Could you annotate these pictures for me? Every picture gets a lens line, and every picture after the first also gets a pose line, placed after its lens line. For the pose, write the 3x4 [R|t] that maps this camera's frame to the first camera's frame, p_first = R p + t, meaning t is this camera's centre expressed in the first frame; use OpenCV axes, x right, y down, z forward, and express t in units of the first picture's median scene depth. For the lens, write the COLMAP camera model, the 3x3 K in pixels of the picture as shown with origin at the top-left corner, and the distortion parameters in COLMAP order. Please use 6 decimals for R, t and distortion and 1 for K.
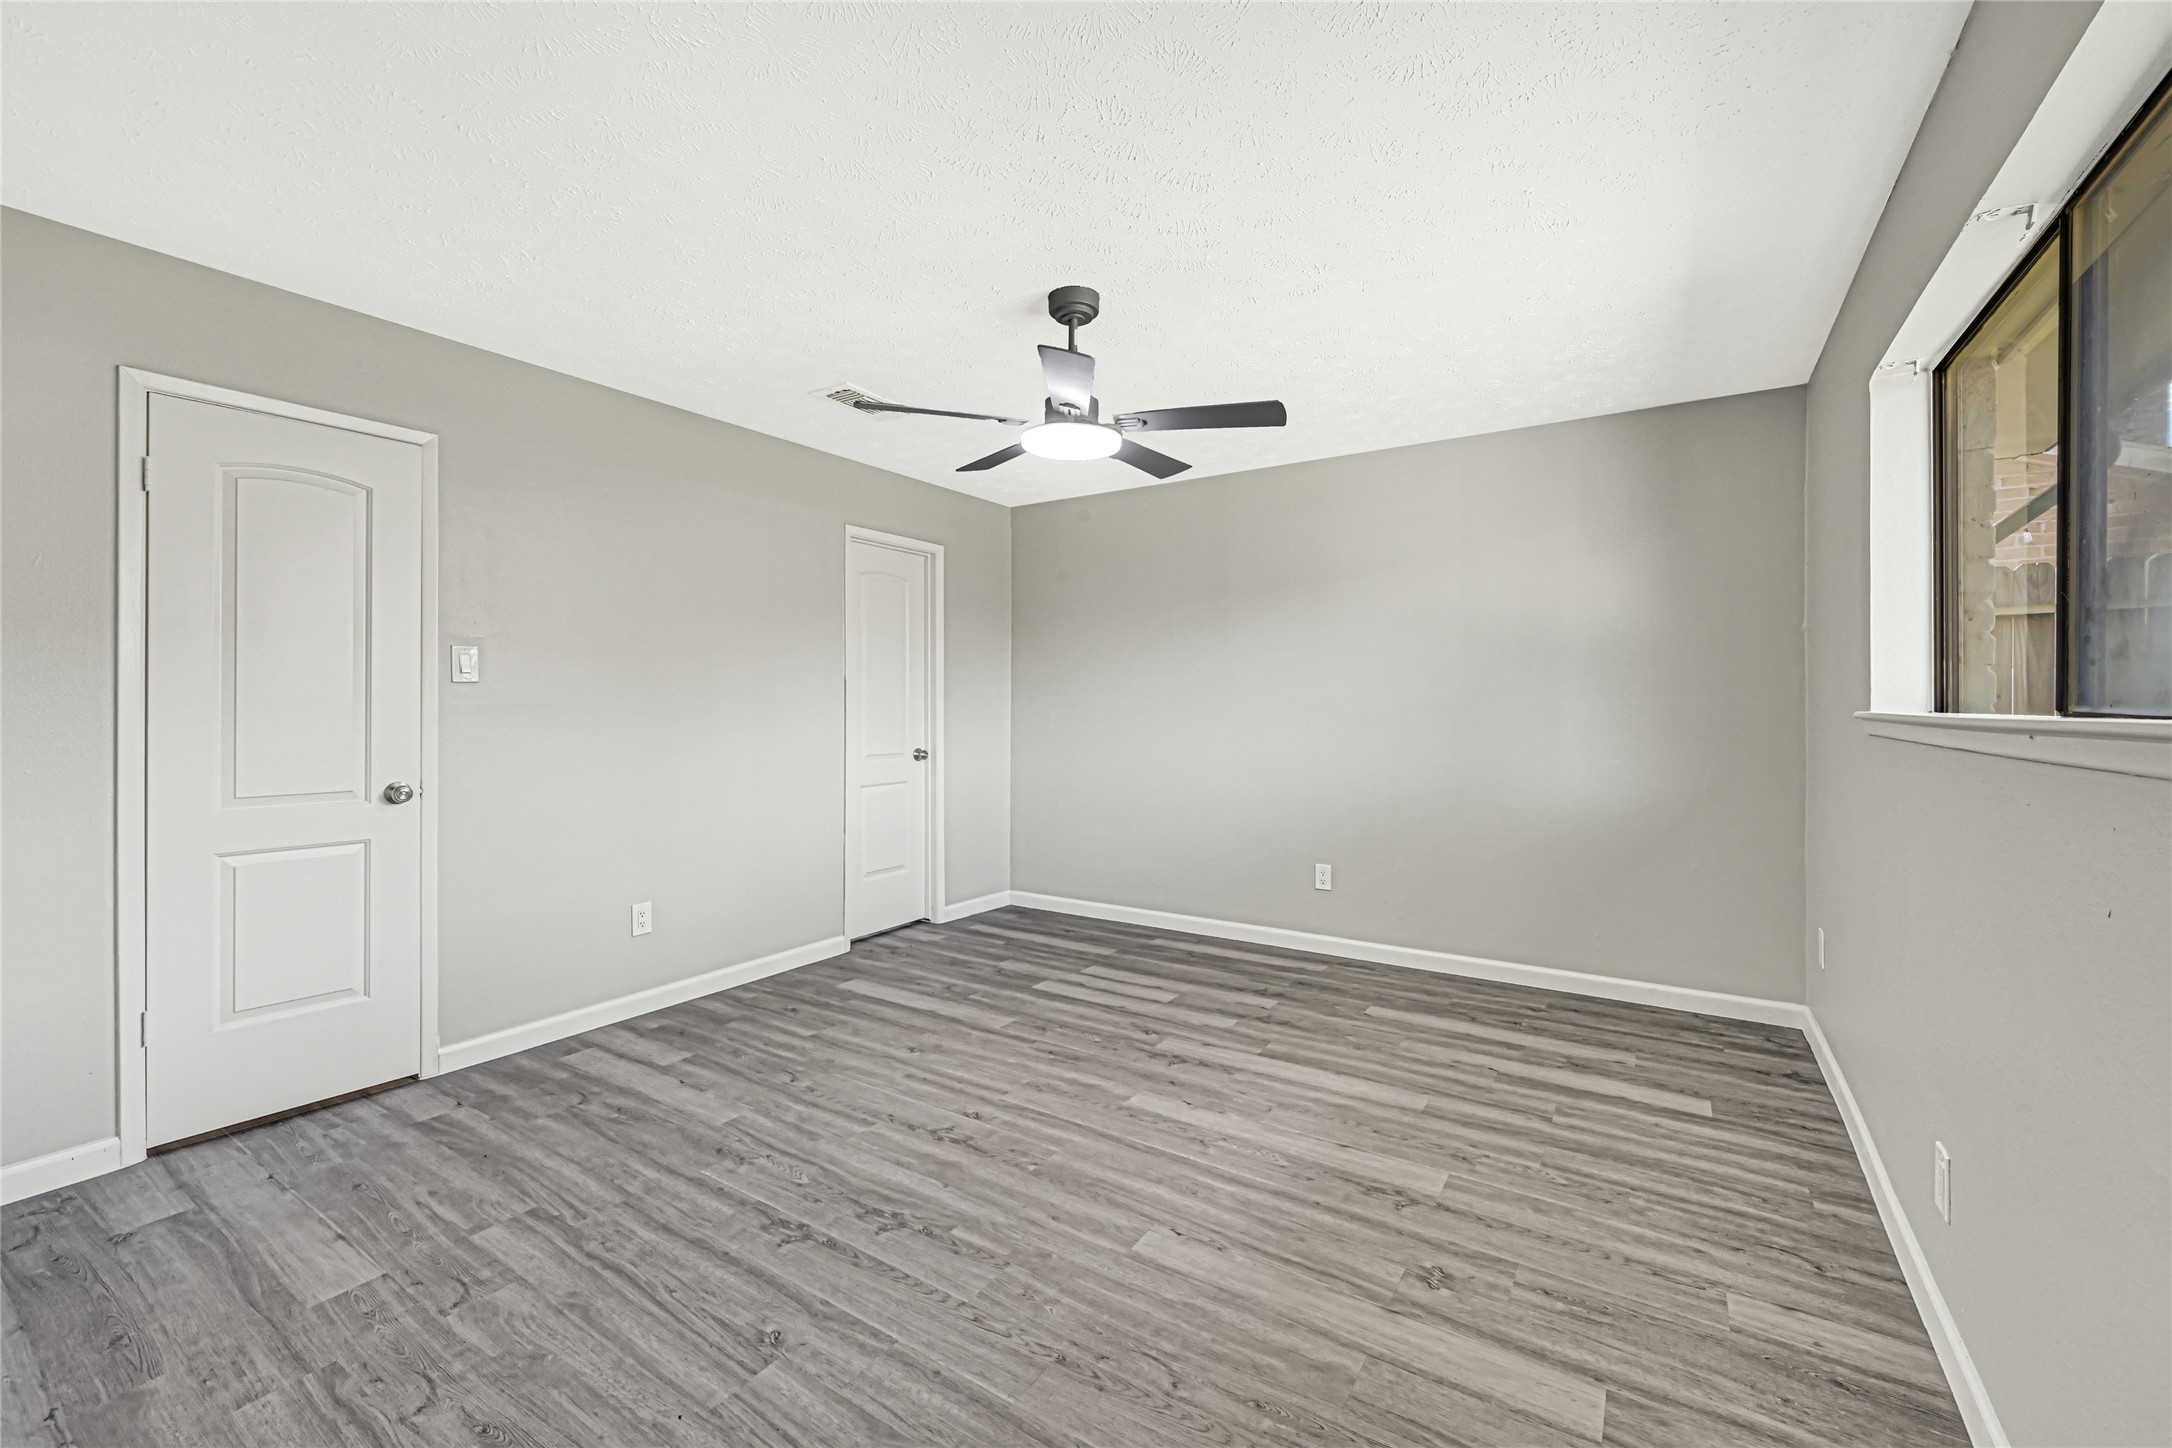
lens RADIAL K [[898.0, 0, 1089.8], [0, 898.0, 713.4], [0, 0, 1]] dist [0.000302, 0.000057]
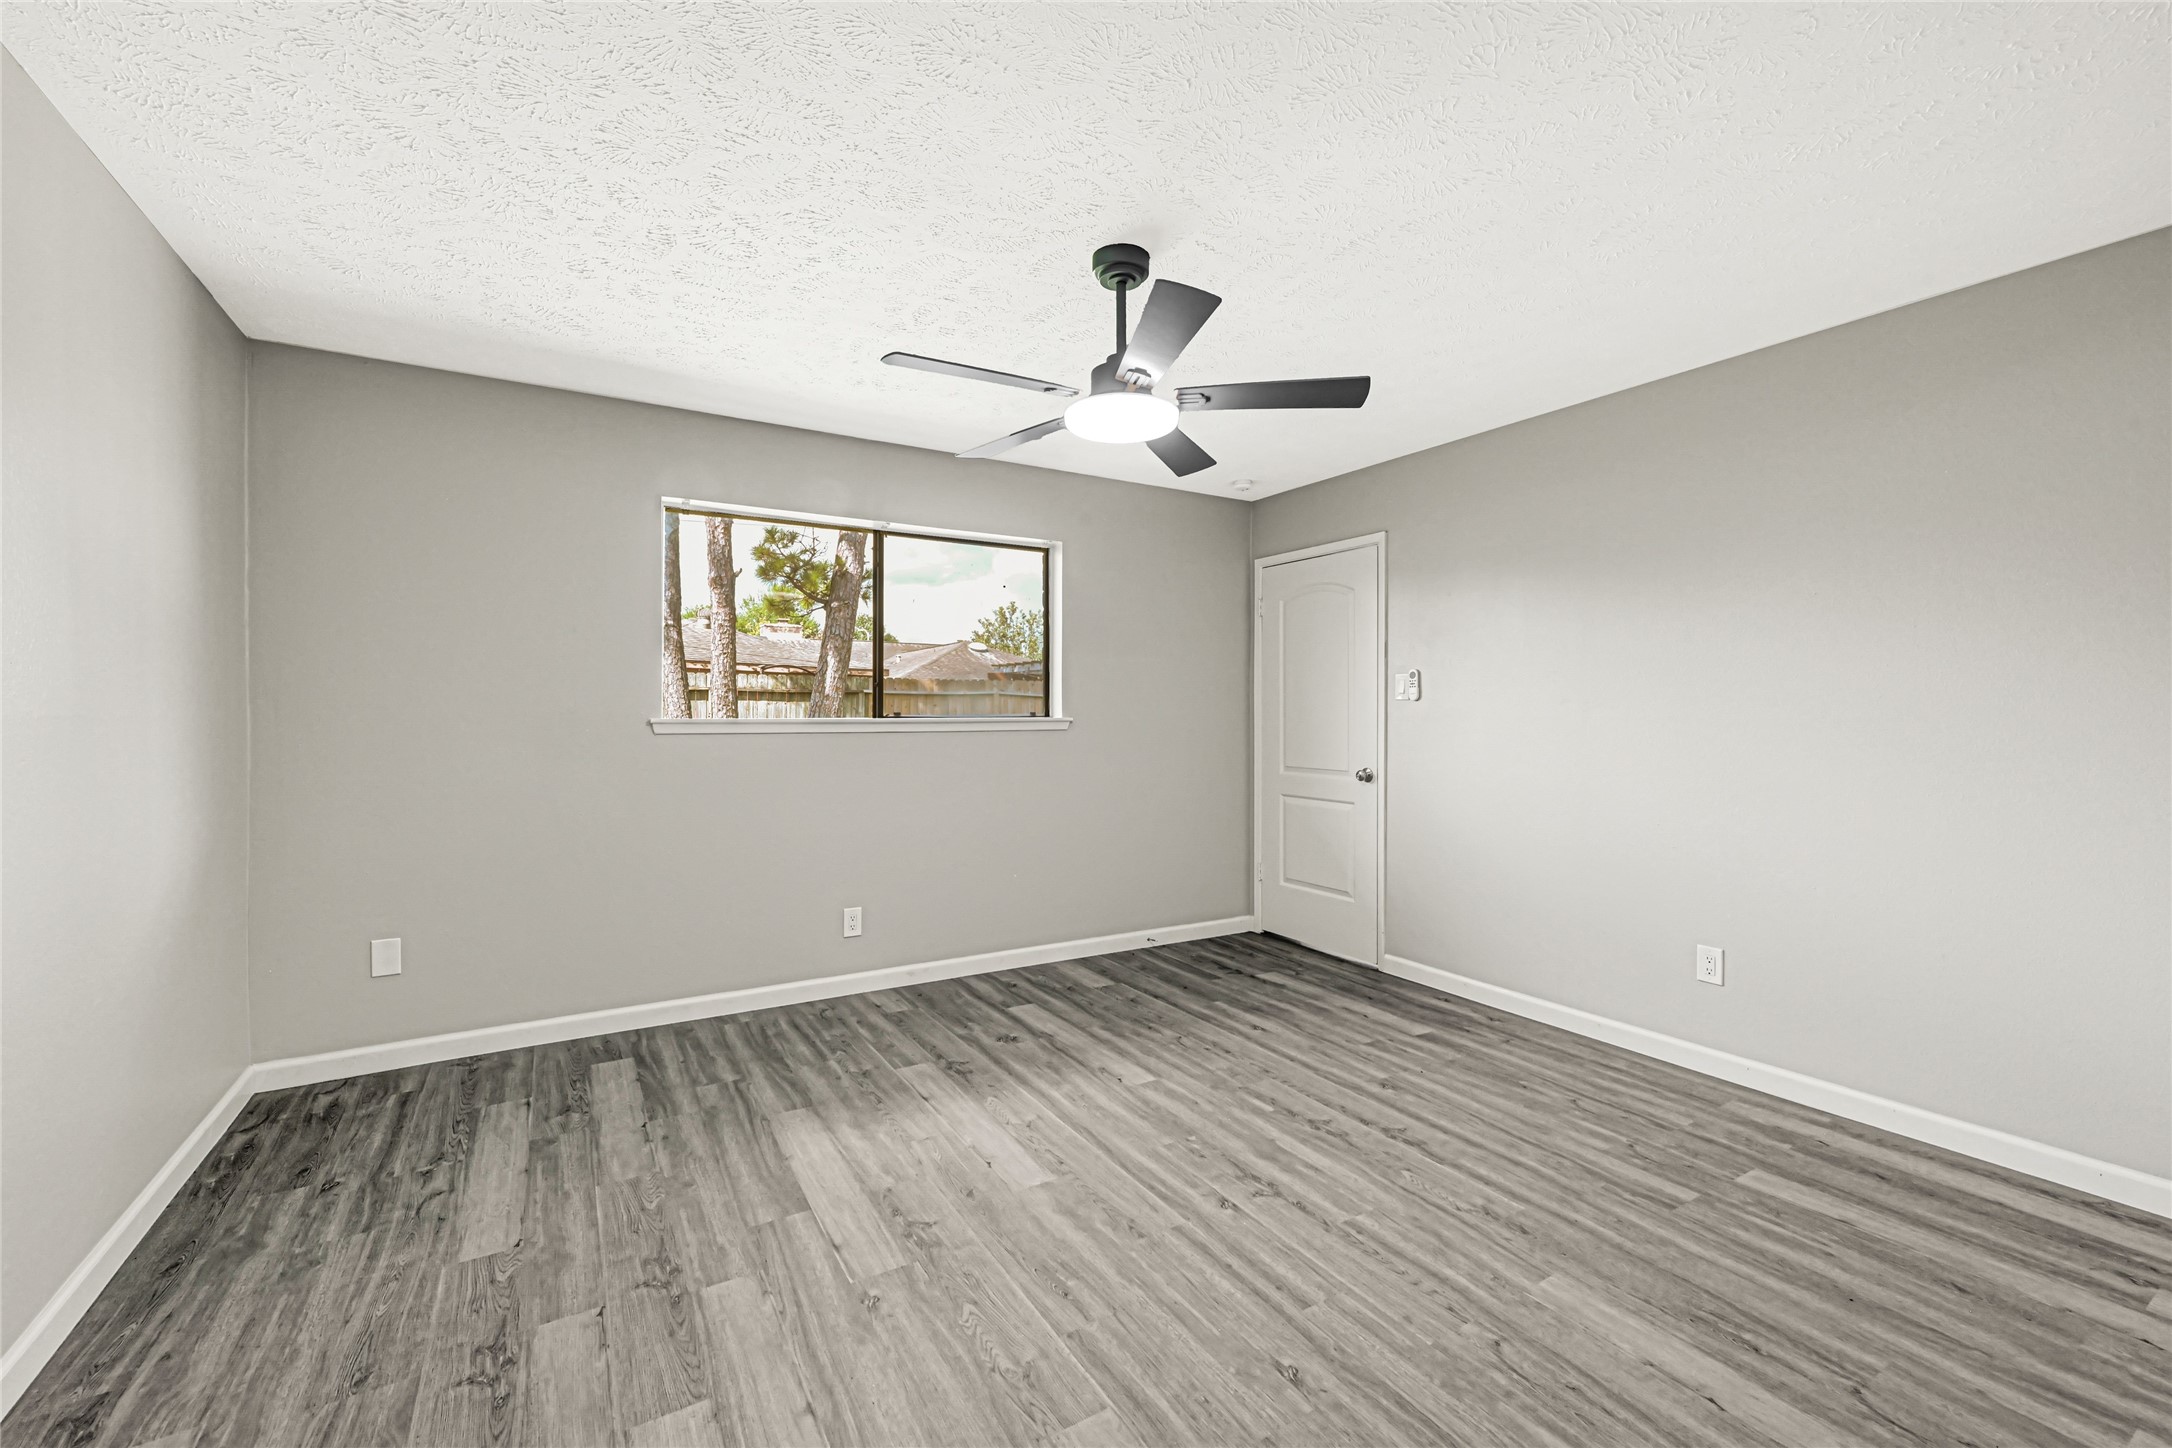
lens RADIAL K [[889.7, 0, 1084.9], [0, 889.7, 717.7], [0, 0, 1]] dist [0.001850, 0.000268]
pose [[-0.901132, -0.005570, 0.433509, -0.389169], [0.001445, 0.999873, 0.015850, -0.025996], [-0.433542, 0.014909, -0.901010, 1.902234]]
